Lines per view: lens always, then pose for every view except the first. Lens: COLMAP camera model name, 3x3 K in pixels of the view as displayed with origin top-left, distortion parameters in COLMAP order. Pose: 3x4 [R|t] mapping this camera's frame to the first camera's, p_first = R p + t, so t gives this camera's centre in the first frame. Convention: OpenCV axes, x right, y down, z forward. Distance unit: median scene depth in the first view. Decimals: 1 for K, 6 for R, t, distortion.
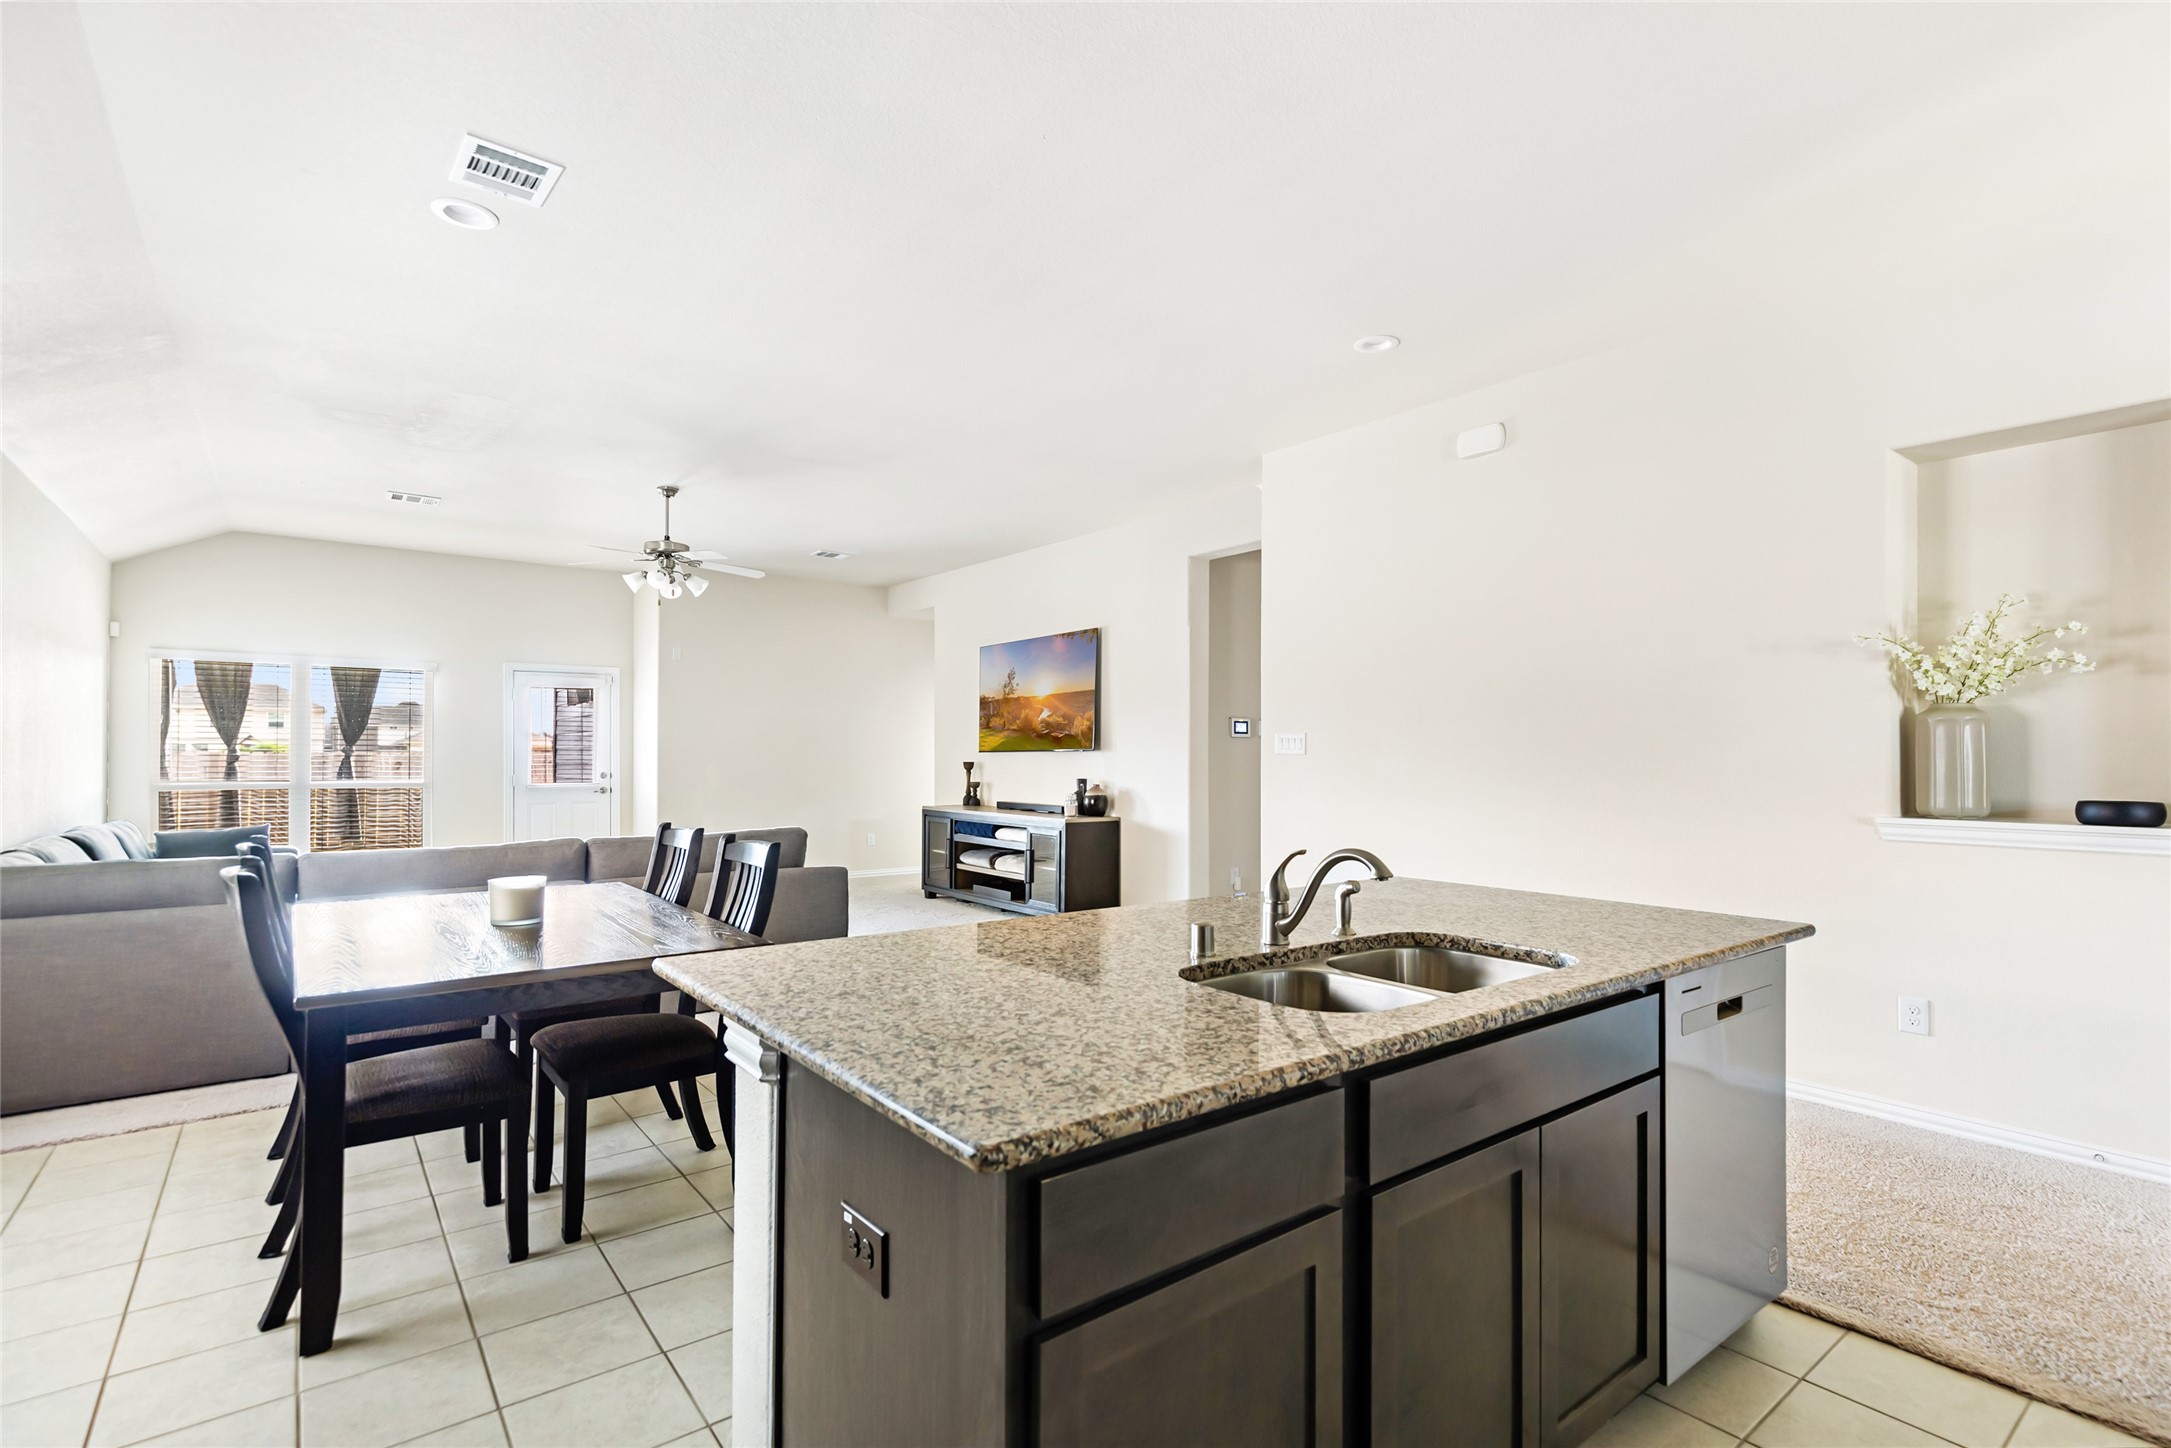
lens RADIAL K [[1004.8, 0, 1082.7], [0, 1004.8, 738.6], [0, 0, 1]] dist [0.010032, -0.001481]
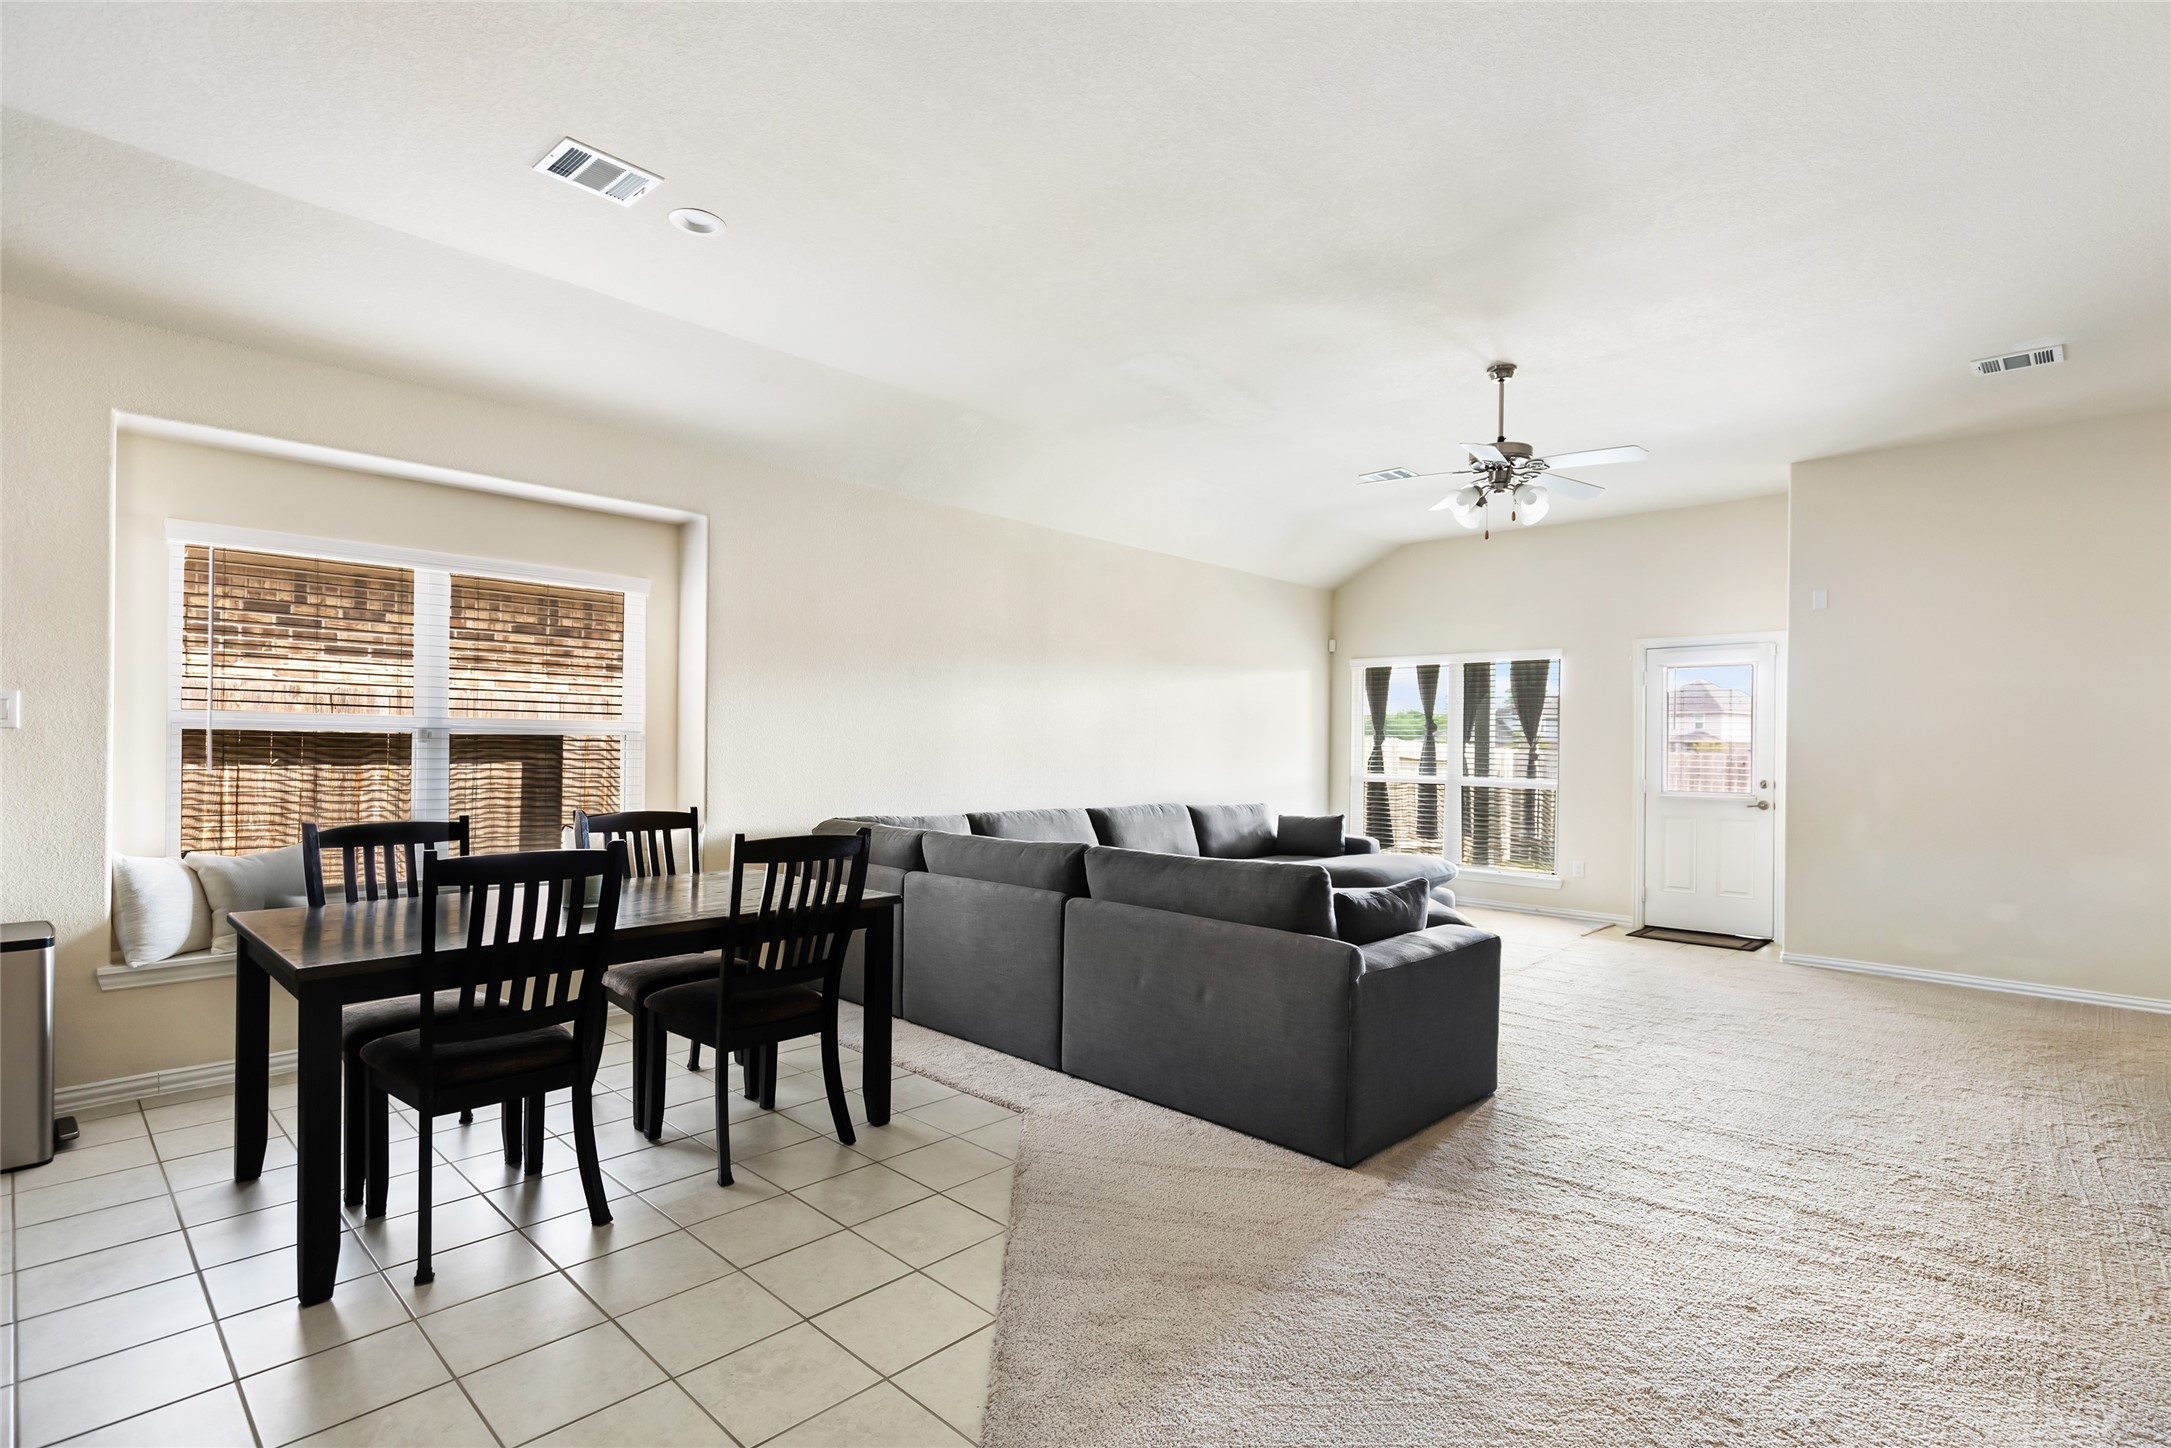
lens RADIAL K [[1036.2, 0, 1072.9], [0, 1036.2, 742.7], [0, 0, 1]] dist [-0.004384, 0.001460]
pose [[0.150924, -0.003842, -0.988538, 0.198618], [0.003688, 0.999988, -0.003324, 0.009038], [0.988538, -0.003144, 0.150936, 0.478553]]
